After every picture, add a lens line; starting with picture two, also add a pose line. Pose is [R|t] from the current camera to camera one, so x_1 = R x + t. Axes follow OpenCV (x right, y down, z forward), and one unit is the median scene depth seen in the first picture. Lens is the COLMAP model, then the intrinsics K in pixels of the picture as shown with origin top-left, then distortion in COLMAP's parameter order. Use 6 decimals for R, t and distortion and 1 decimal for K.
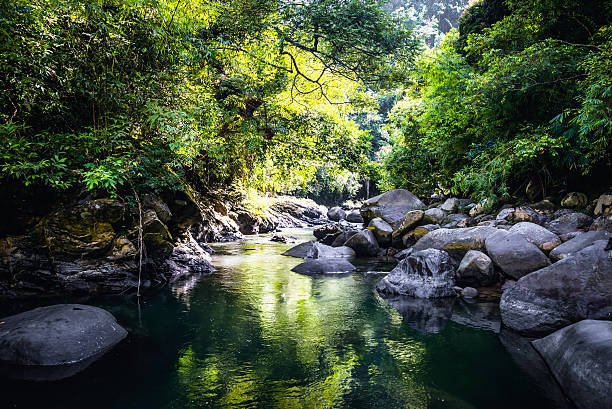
lens RADIAL K [[480.5, 0, 305.1], [0, 480.5, 205.3], [0, 0, 1]] dist [-0.060160, 0.008280]
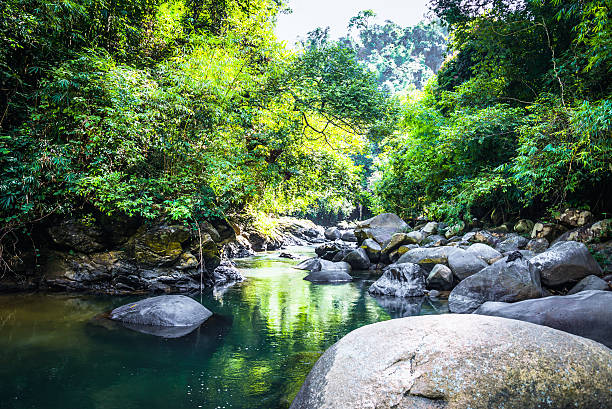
lens RADIAL K [[465.1, 0, 304.1], [0, 465.1, 200.7], [0, 0, 1]] dist [-0.088473, 0.036547]
pose [[0.999921, 0.008552, 0.009253, -0.037168], [-0.008084, 0.998742, -0.049484, -0.014539], [-0.009664, 0.049406, 0.998732, -0.256424]]
